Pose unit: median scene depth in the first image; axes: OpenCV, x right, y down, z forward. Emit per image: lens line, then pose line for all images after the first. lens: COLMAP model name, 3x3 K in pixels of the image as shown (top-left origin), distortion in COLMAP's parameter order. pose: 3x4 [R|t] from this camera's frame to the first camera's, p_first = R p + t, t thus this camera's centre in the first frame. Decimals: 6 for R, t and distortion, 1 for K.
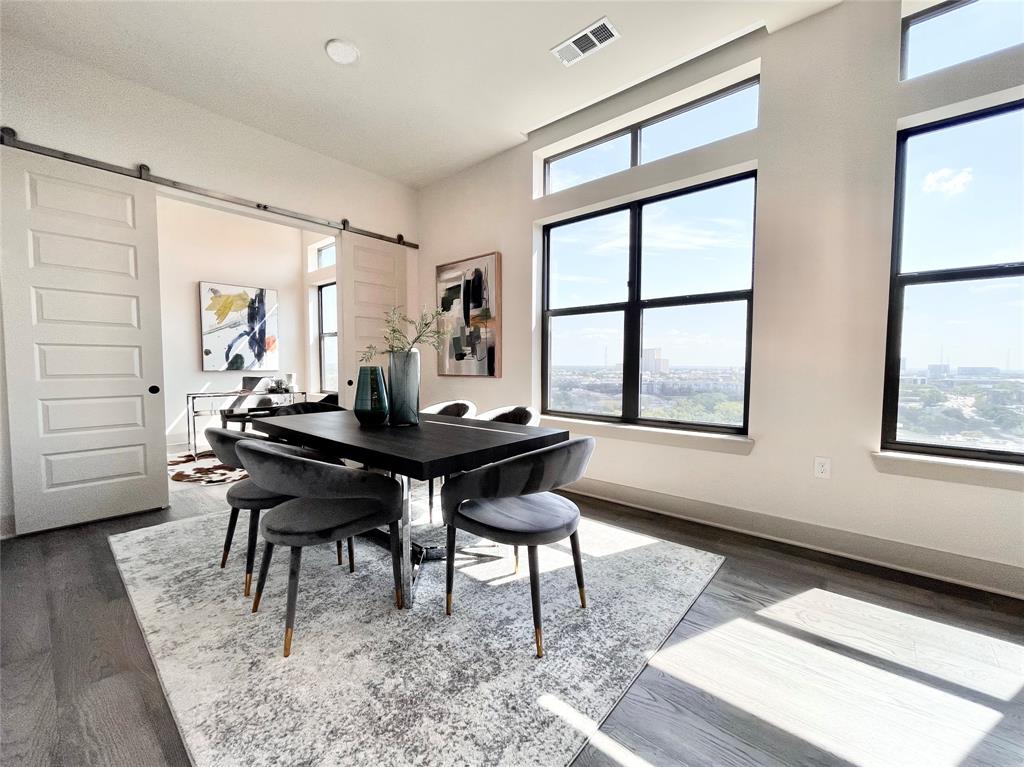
lens RADIAL K [[412.0, 0, 509.7], [0, 412.0, 386.3], [0, 0, 1]] dist [-0.002956, 0.000471]
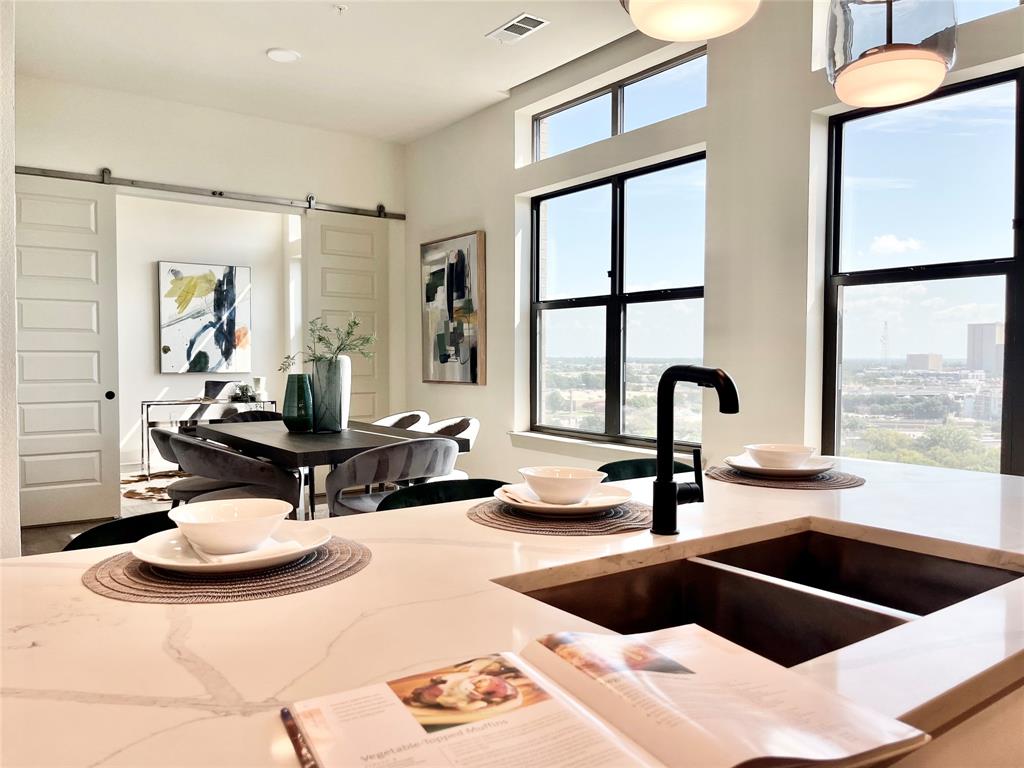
lens RADIAL K [[769.7, 0, 517.5], [0, 769.7, 381.2], [0, 0, 1]] dist [0.066305, -0.079055]
pose [[0.975593, 0.007052, -0.219475, 0.381720], [-0.011631, 0.999741, -0.019578, 0.000061], [0.219280, 0.021653, 0.975422, -0.467440]]
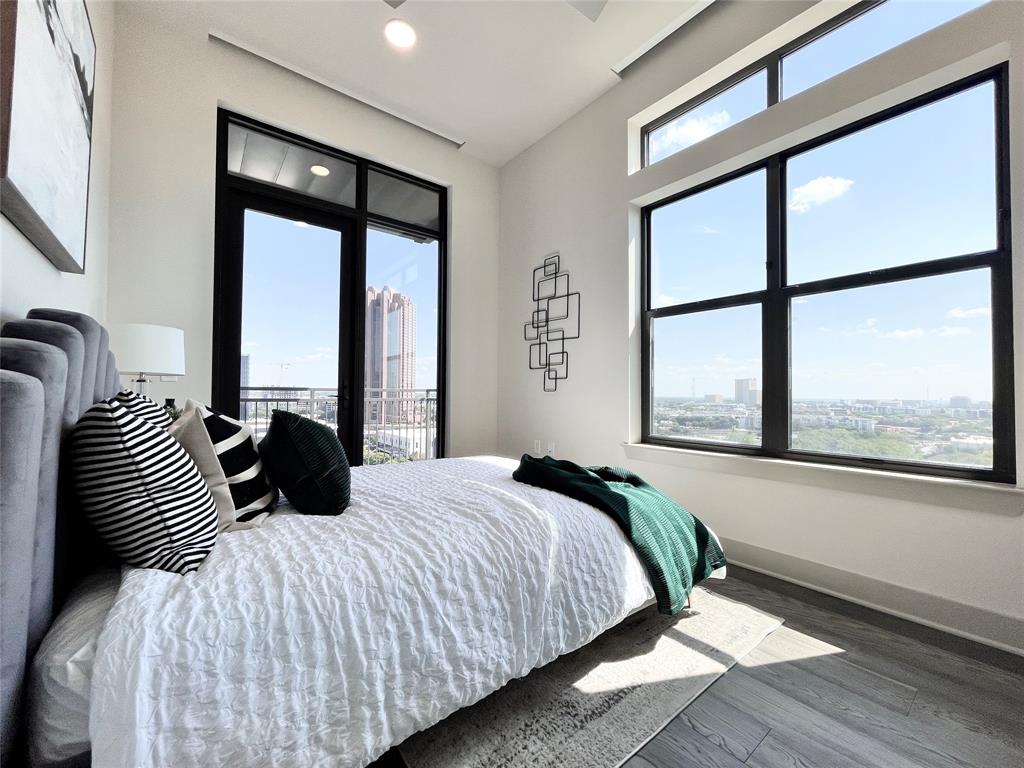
lens RADIAL K [[415.4, 0, 513.1], [0, 415.4, 385.6], [0, 0, 1]] dist [-0.001671, 0.000164]
pose [[0.983018, 0.002500, -0.183492, -0.017307], [-0.016365, 0.997118, -0.074082, 0.022658], [0.182777, 0.075827, 0.980226, 0.178332]]
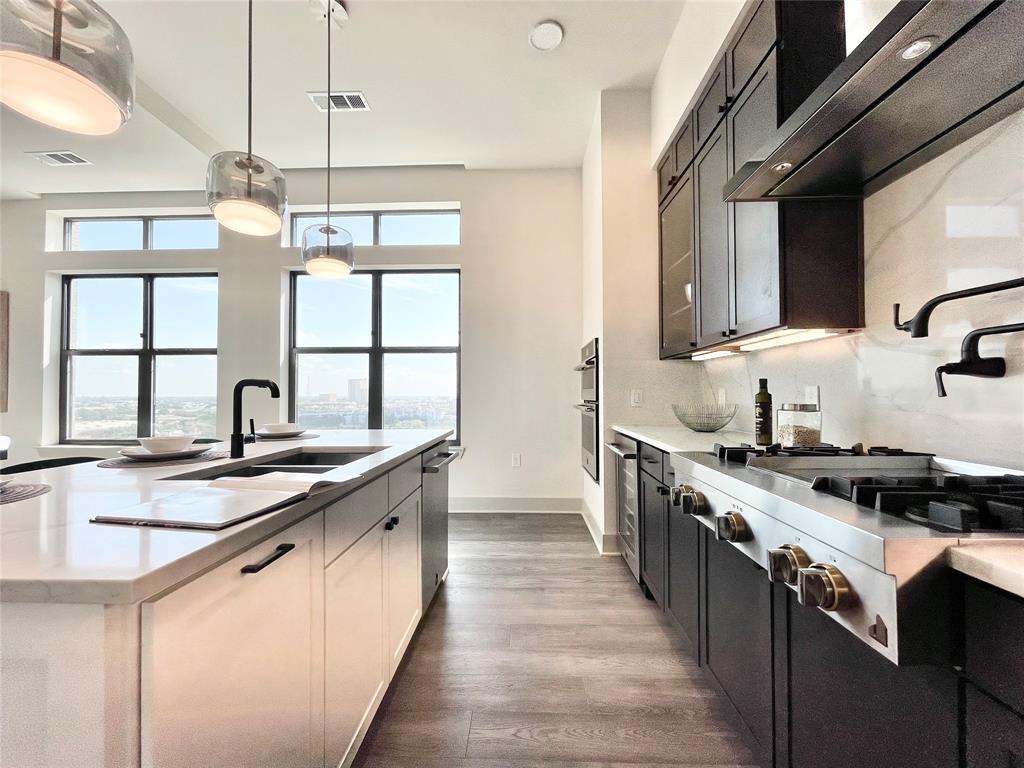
lens RADIAL K [[406.8, 0, 510.2], [0, 406.8, 385.7], [0, 0, 1]] dist [-0.000579, 0.000143]
pose [[0.777837, 0.006439, 0.628433, 0.328421], [0.040136, 0.997397, -0.059898, 0.025639], [-0.627183, 0.071814, 0.775554, -0.587298]]
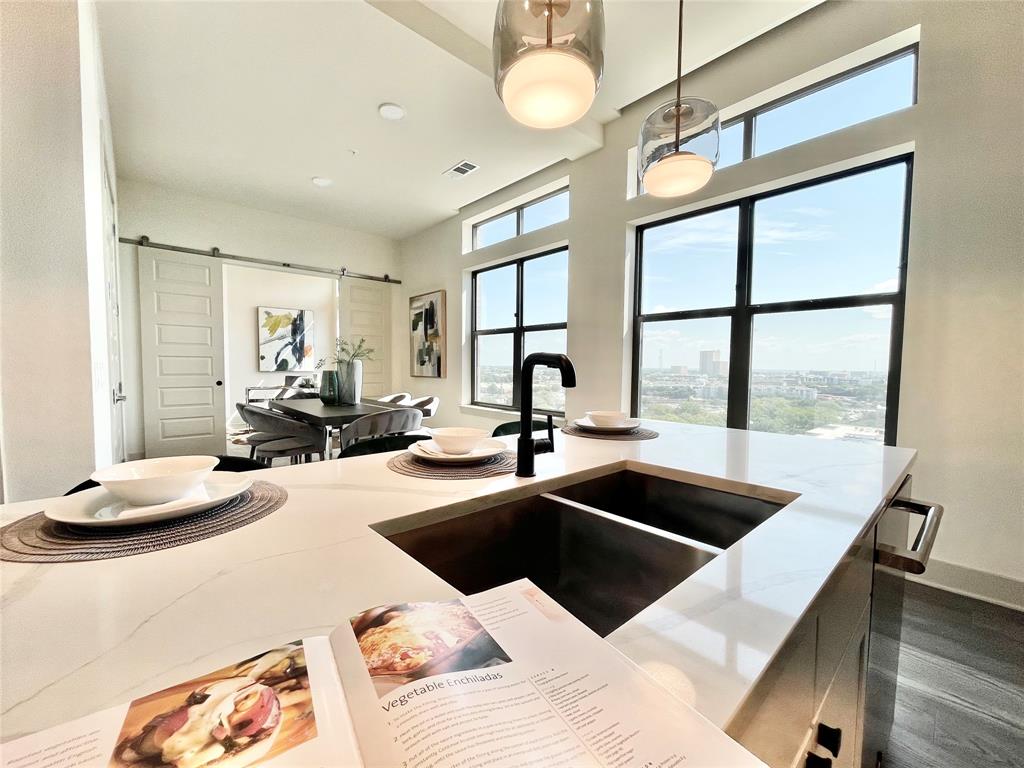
lens RADIAL K [[408.3, 0, 512.3], [0, 408.3, 385.9], [0, 0, 1]] dist [0.001591, 0.000154]
pose [[0.991883, 0.013964, -0.126383, 0.393415], [-0.014490, 0.999890, -0.003241, 0.005964], [0.126323, 0.005046, 0.991976, -0.366034]]
